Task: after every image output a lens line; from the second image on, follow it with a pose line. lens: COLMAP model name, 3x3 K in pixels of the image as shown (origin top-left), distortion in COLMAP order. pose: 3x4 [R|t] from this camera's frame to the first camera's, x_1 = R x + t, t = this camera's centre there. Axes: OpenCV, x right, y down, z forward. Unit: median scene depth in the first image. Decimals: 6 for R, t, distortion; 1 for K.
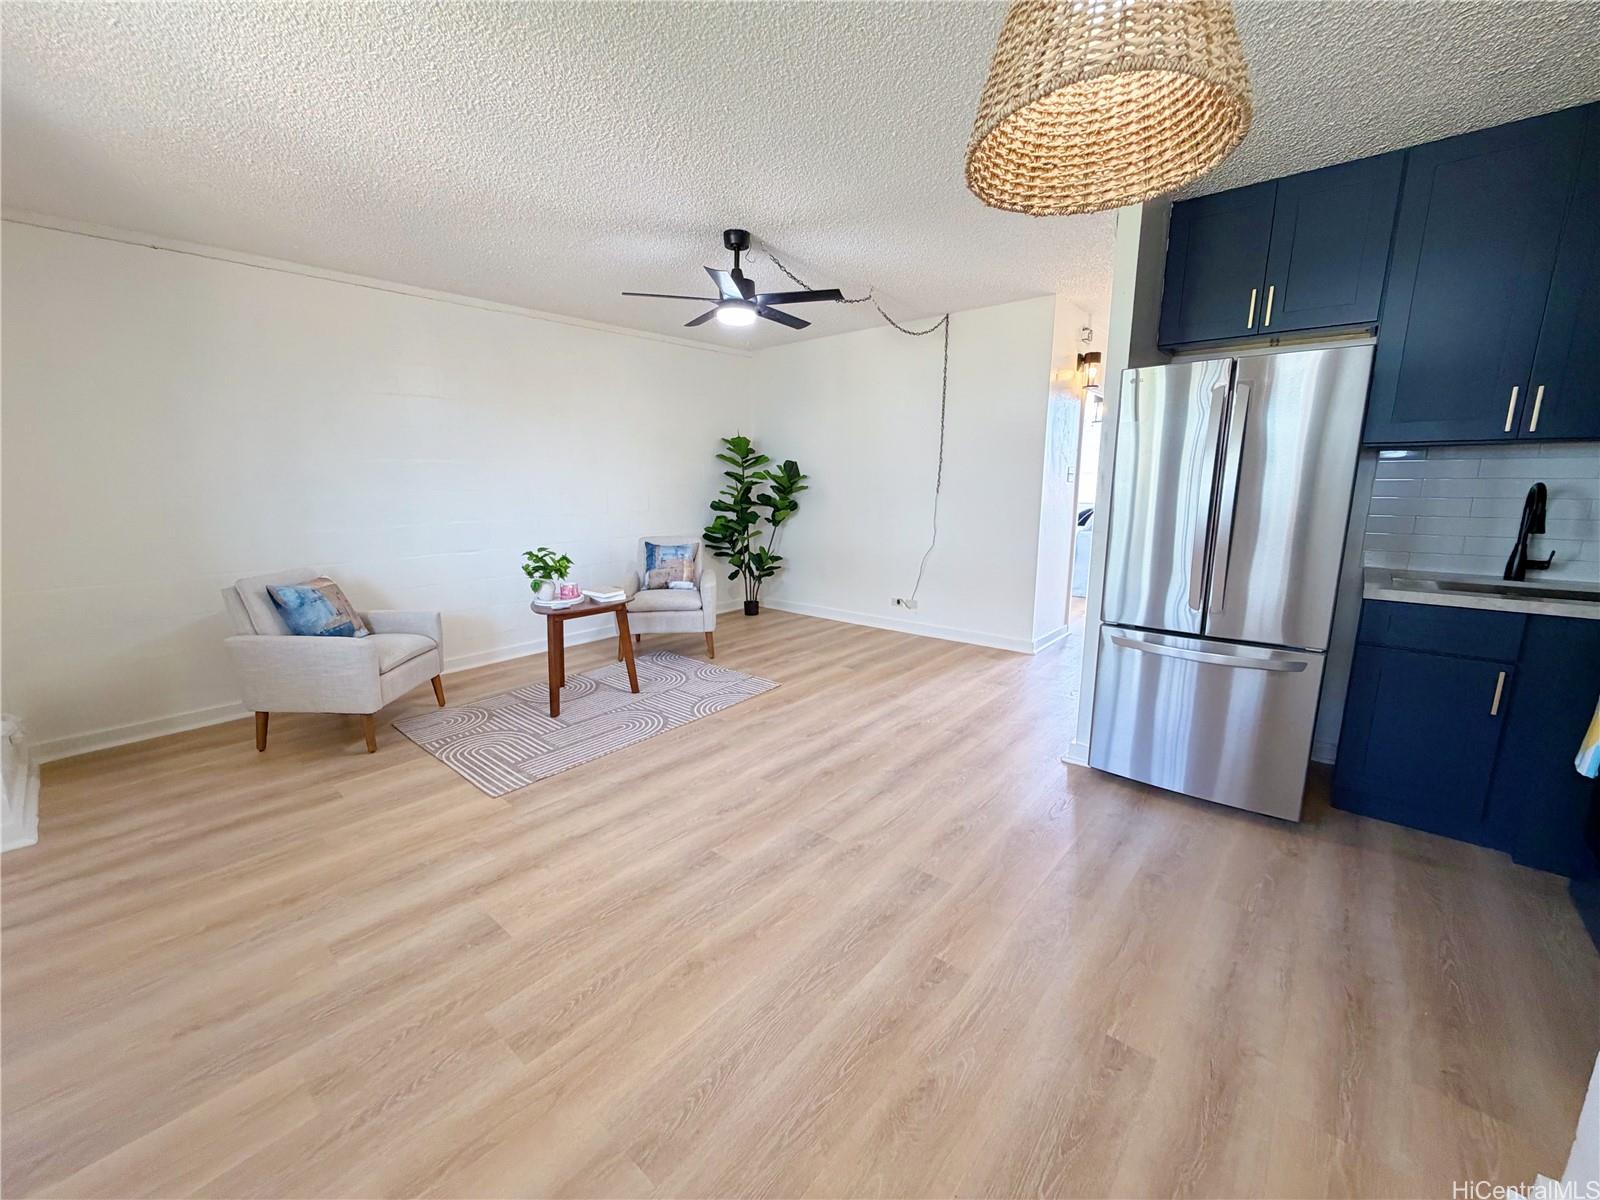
lens RADIAL K [[641.2, 0, 800.0], [0, 641.2, 600.0], [0, 0, 1]] dist [-0.001475, -0.000069]
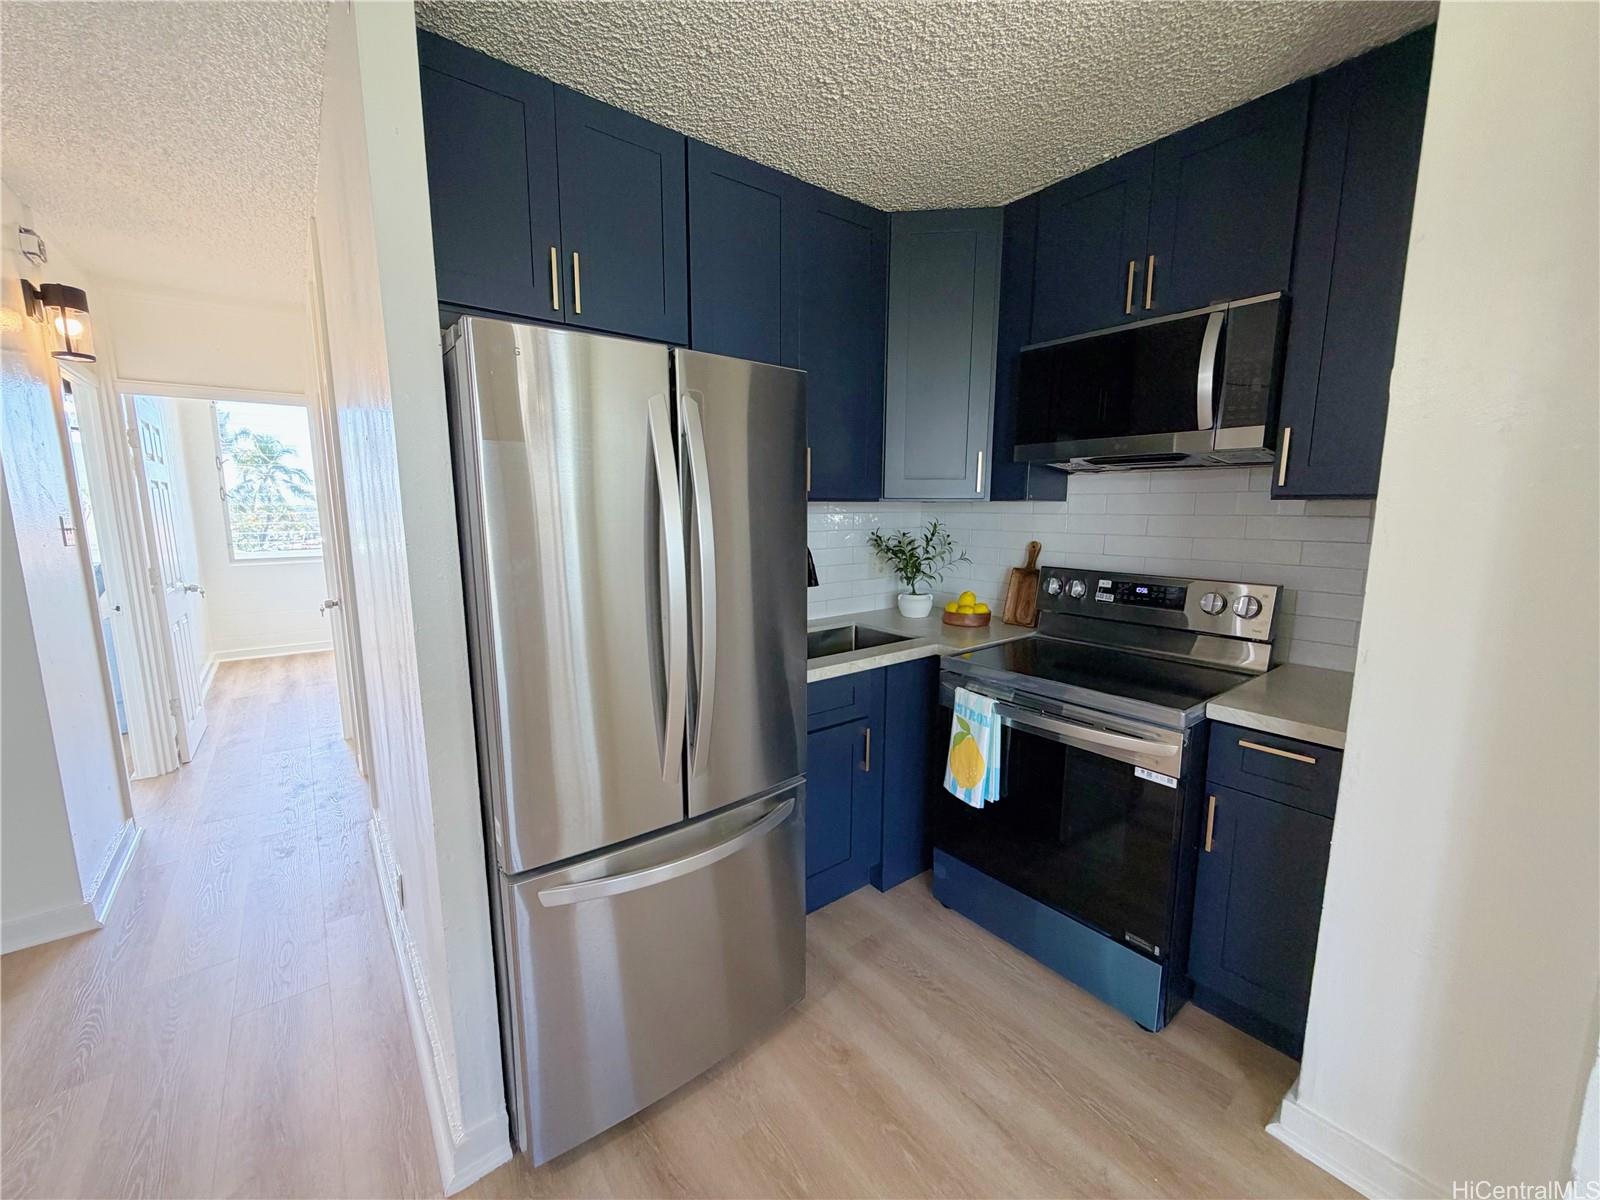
lens RADIAL K [[641.2, 0, 800.0], [0, 641.2, 600.0], [0, 0, 1]] dist [-0.001475, -0.000069]
pose [[0.195464, -0.134614, 0.971428, 0.115608], [0.186303, 0.977594, 0.097981, -0.192115], [-0.962852, 0.161828, 0.216164, 0.799555]]
